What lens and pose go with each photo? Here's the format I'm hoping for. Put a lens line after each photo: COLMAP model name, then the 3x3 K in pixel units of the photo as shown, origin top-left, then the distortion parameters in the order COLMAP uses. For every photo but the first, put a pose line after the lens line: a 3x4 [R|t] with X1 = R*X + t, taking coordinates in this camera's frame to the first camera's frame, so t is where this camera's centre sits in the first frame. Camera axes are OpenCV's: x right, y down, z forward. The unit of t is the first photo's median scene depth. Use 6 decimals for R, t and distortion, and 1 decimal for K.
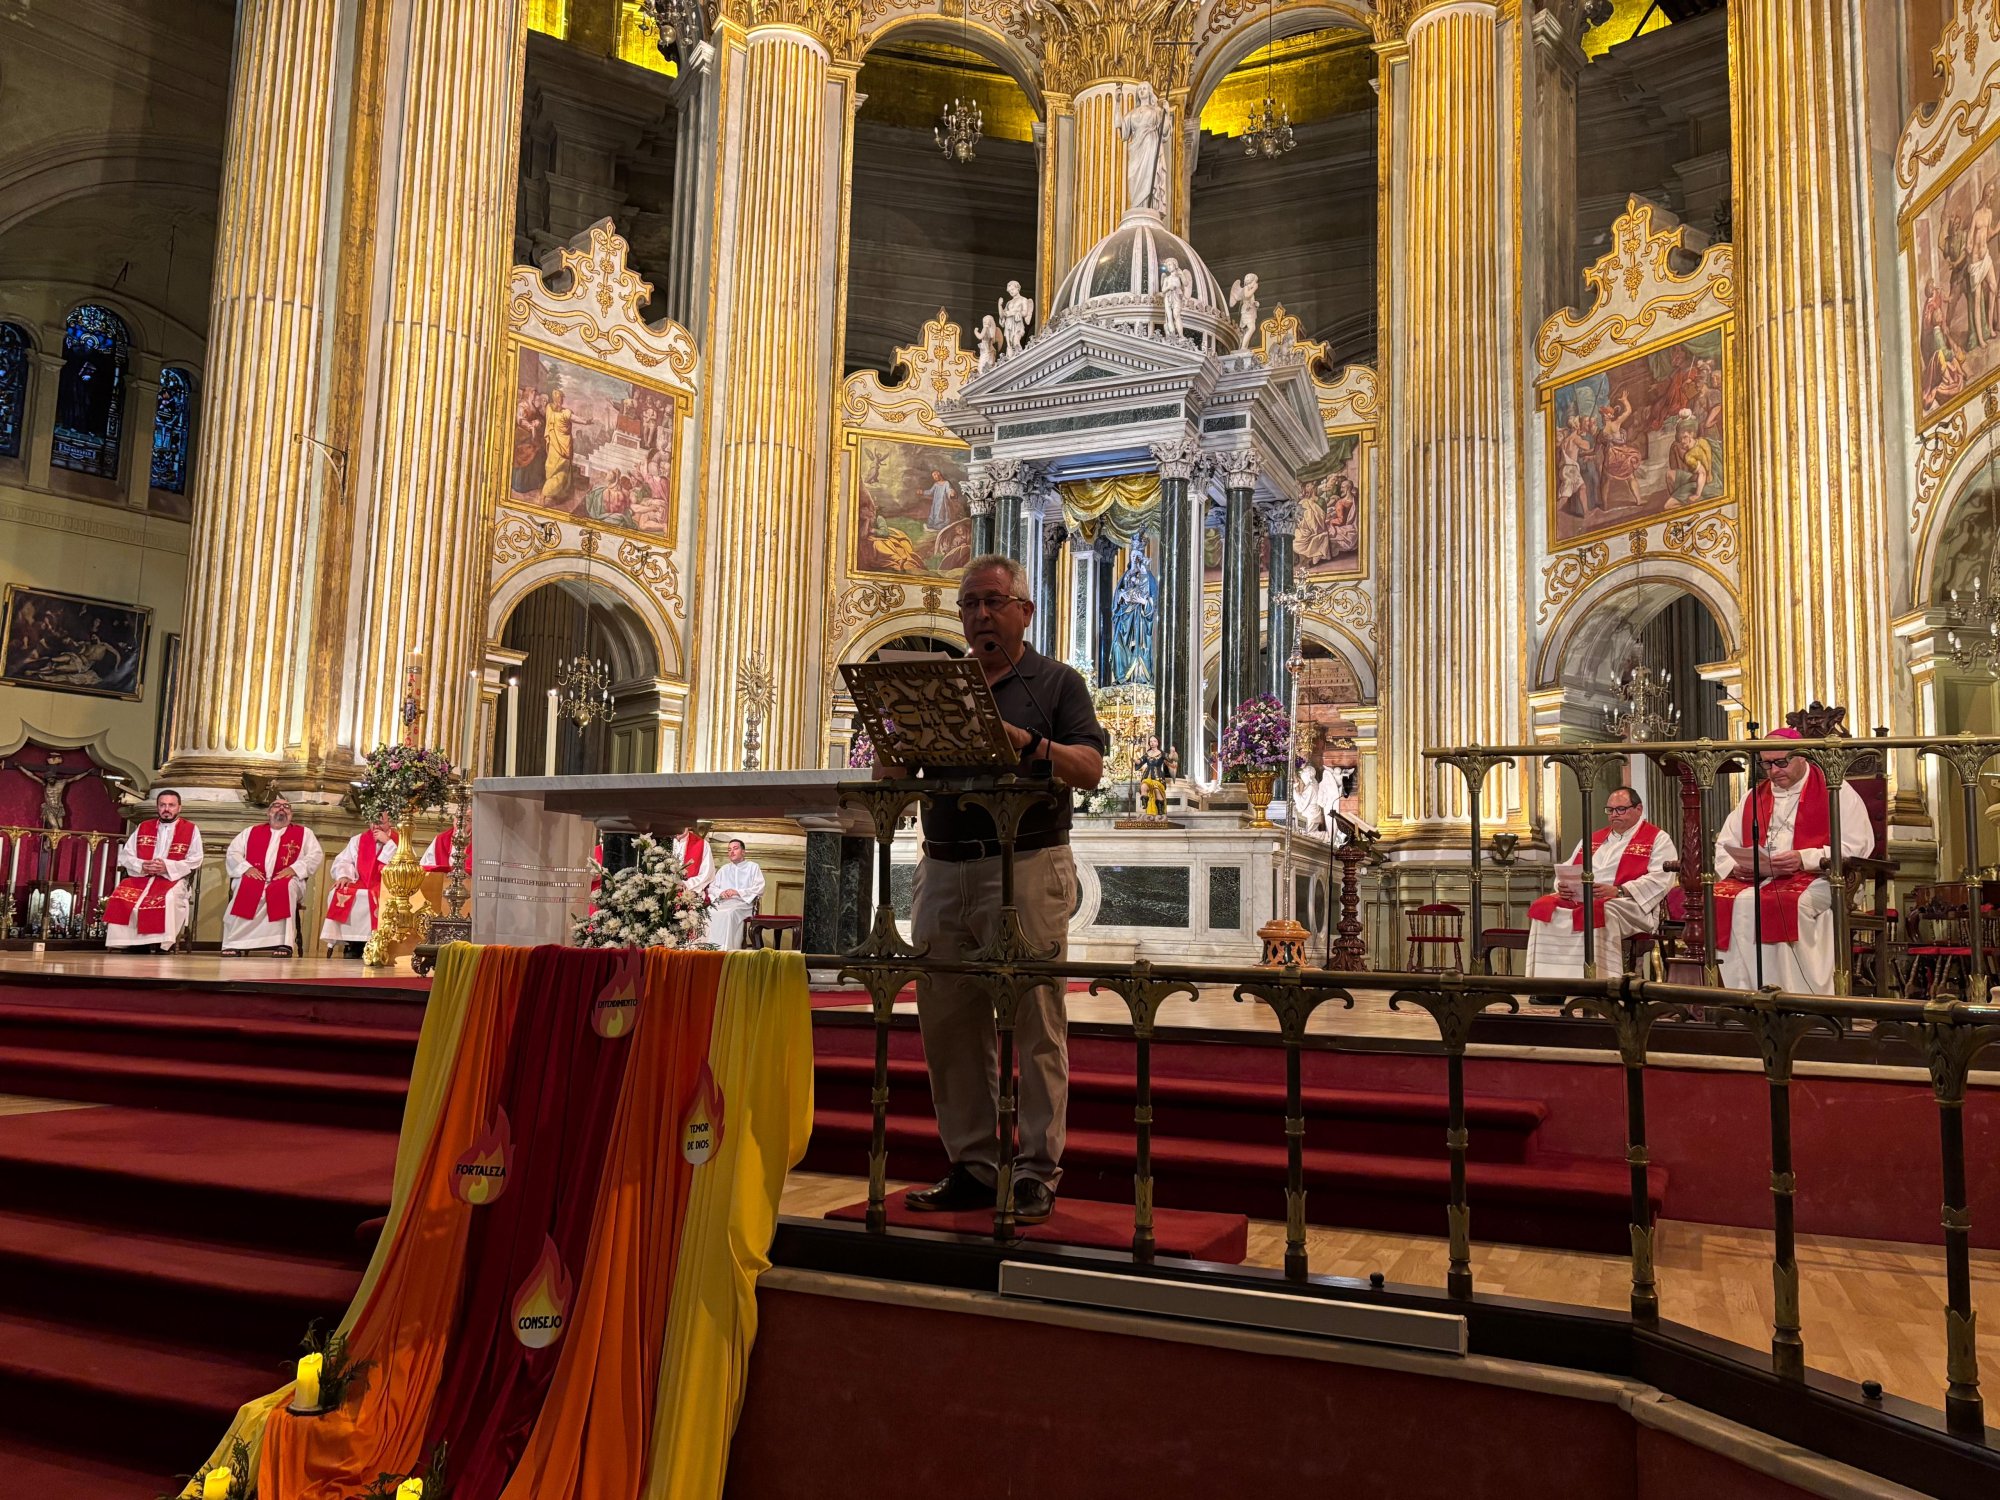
lens RADIAL K [[1499.6, 0, 1000.9], [0, 1499.6, 768.3], [0, 0, 1]] dist [0.049111, -0.041280]
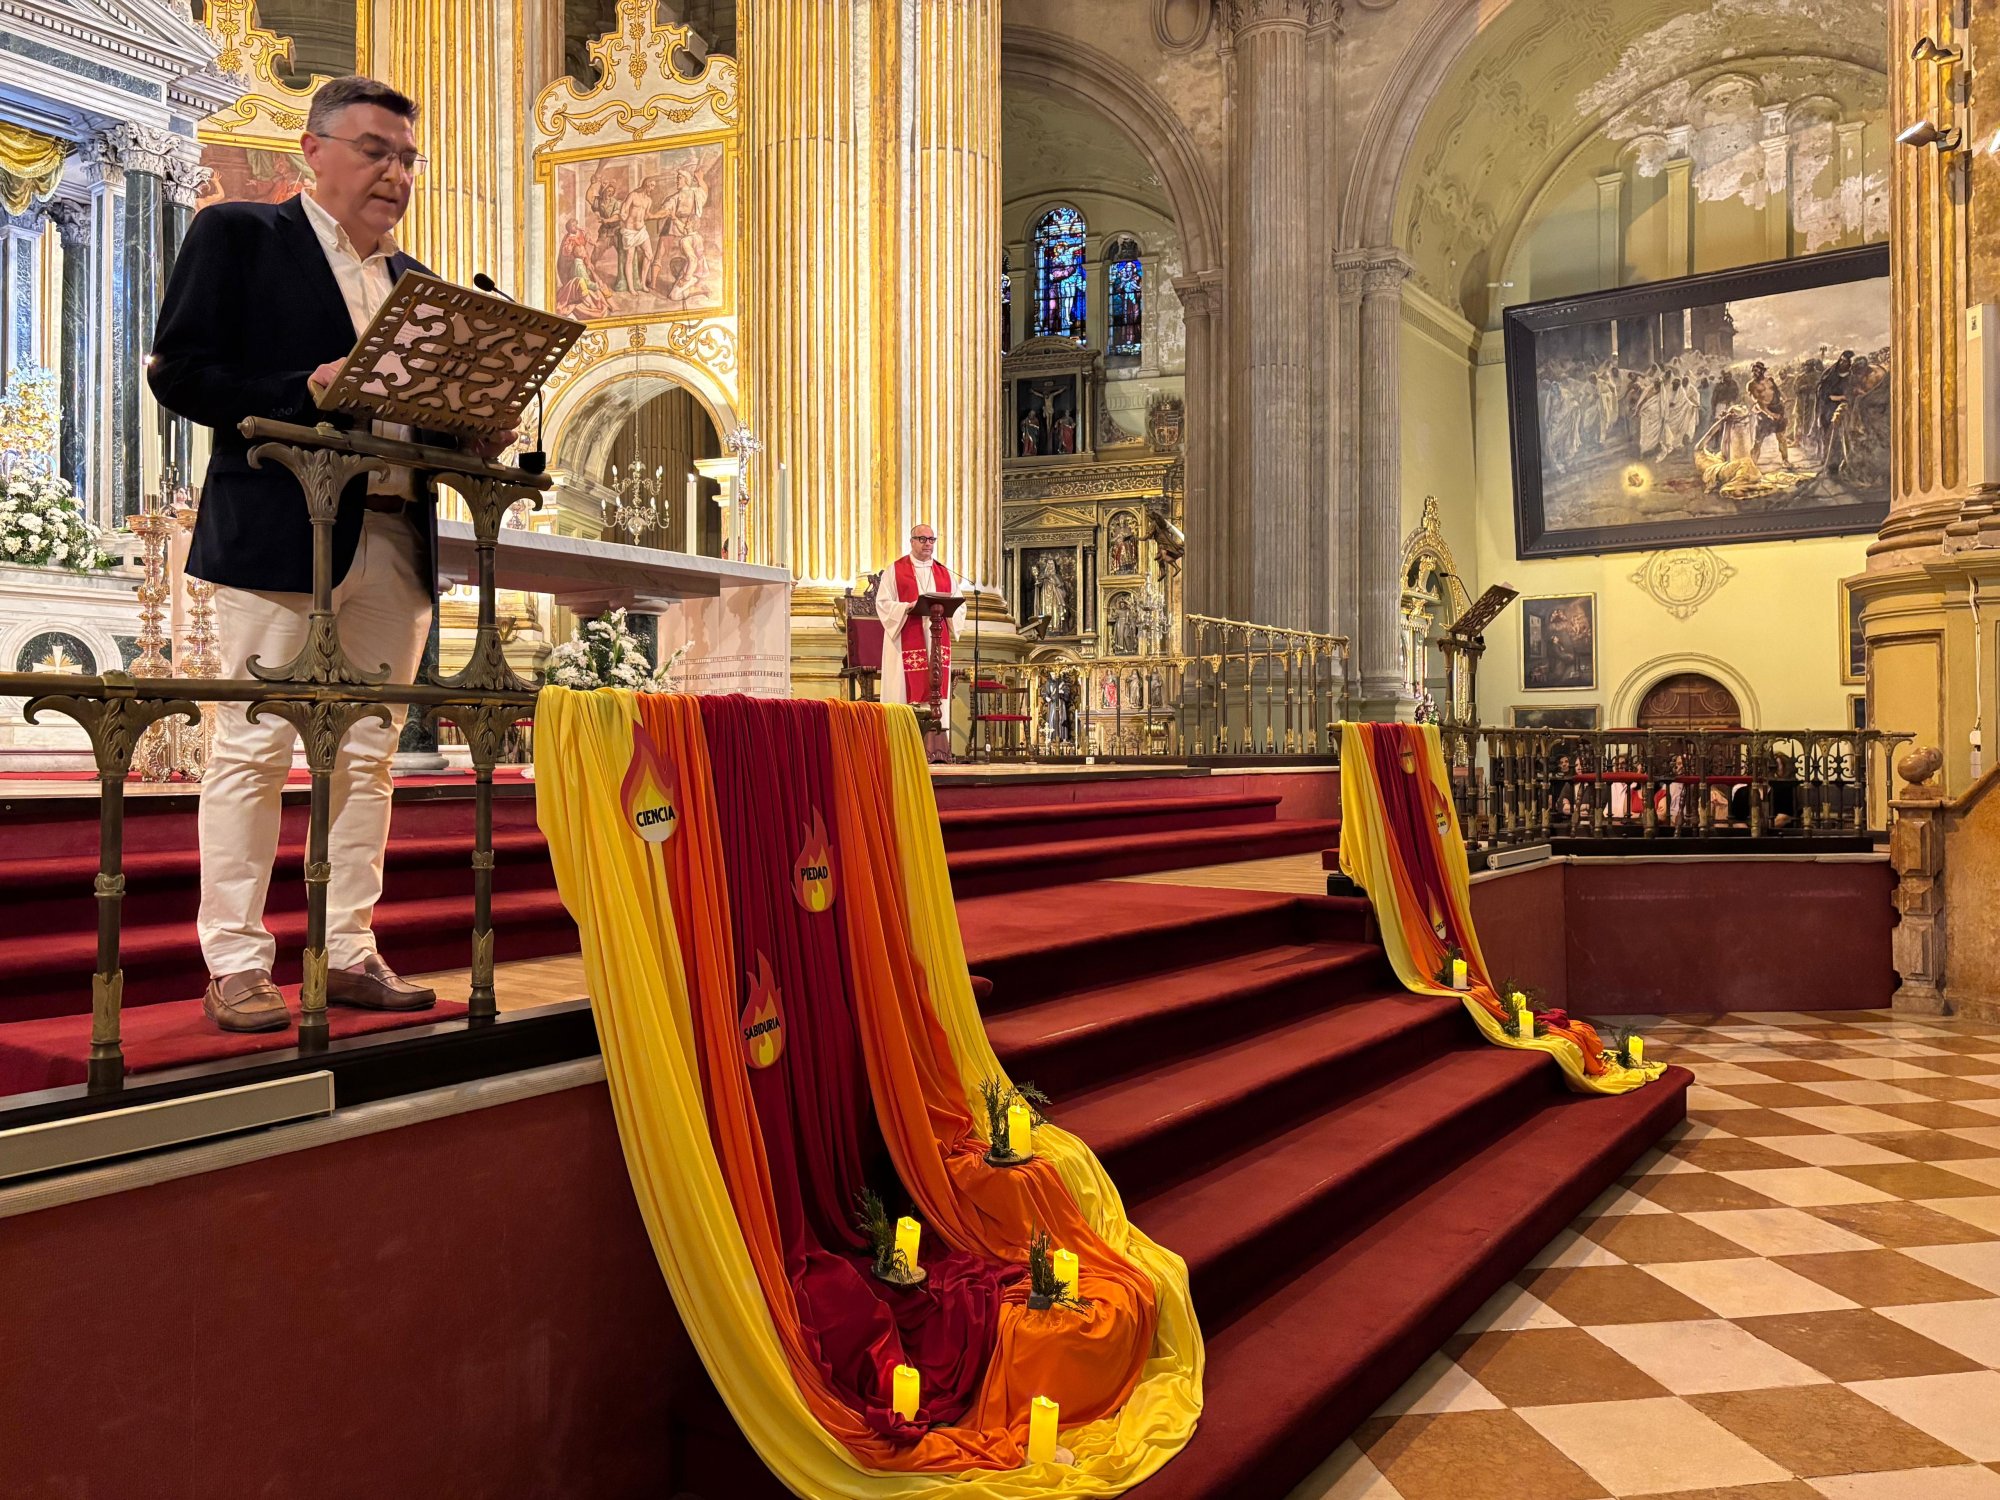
lens RADIAL K [[1500.1, 0, 1010.4], [0, 1500.1, 744.1], [0, 0, 1]] dist [0.036937, -0.044506]
pose [[0.189587, -0.022627, 0.981603, -0.479495], [-0.105048, 0.993529, 0.043191, 0.027207], [-0.976228, -0.111304, 0.185984, 0.262189]]
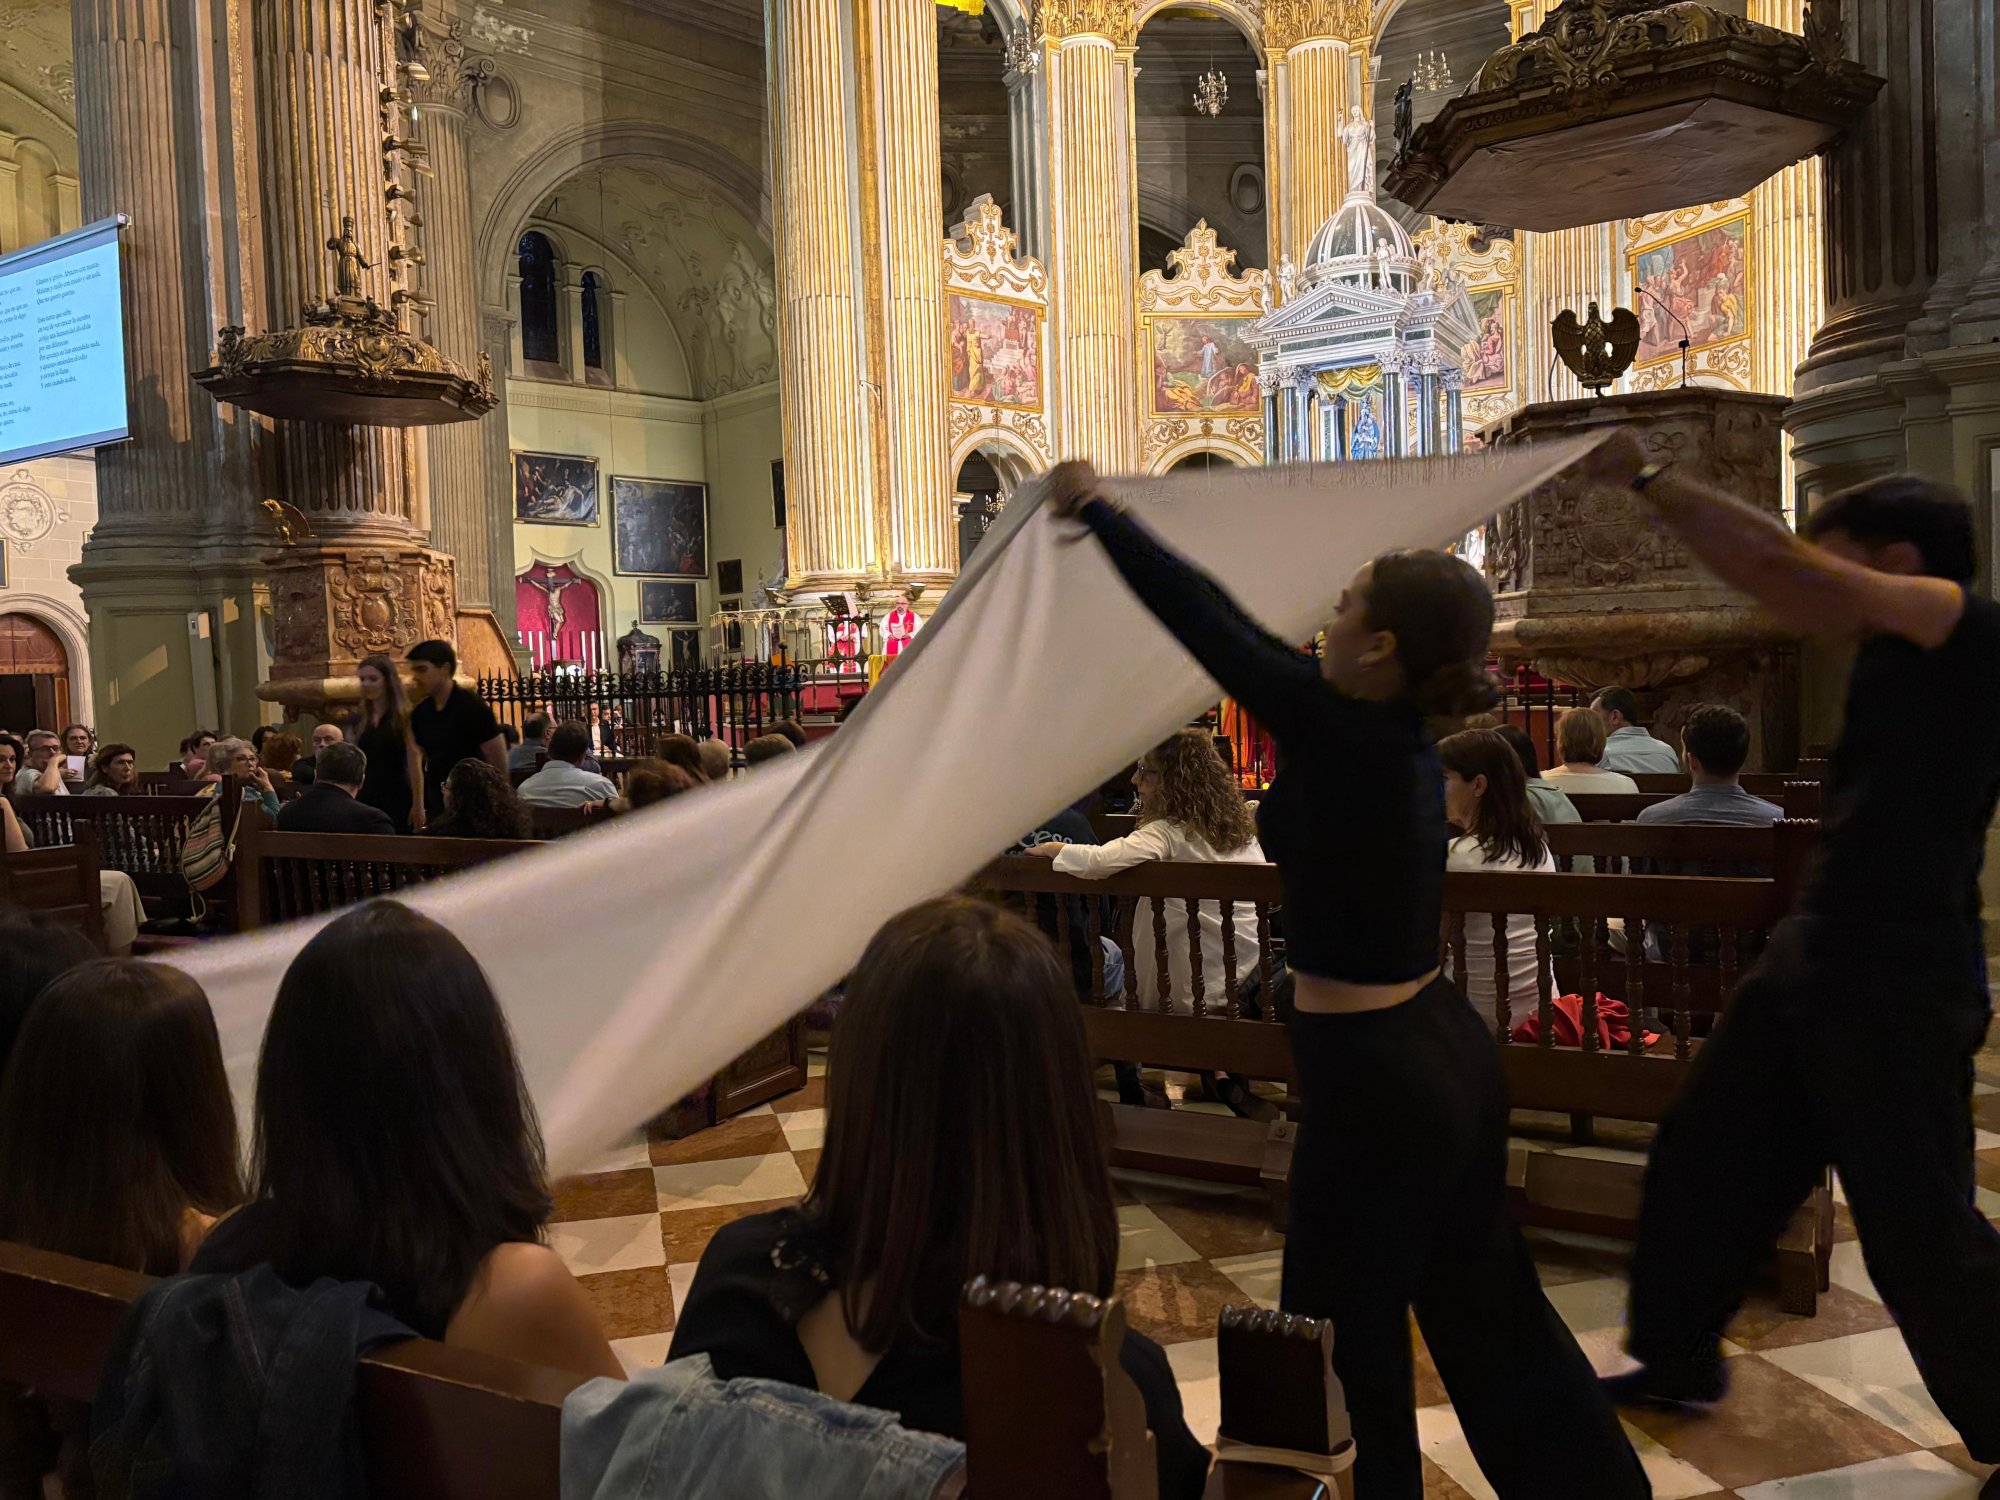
lens RADIAL K [[1490.4, 0, 1009.5], [0, 1490.4, 748.5], [0, 0, 1]] dist [0.069789, -0.082460]
pose [[0.993221, -0.058818, -0.100265, -0.131381], [0.073754, 0.985554, 0.152457, -0.048593], [0.089850, -0.158818, 0.983211, -0.616173]]
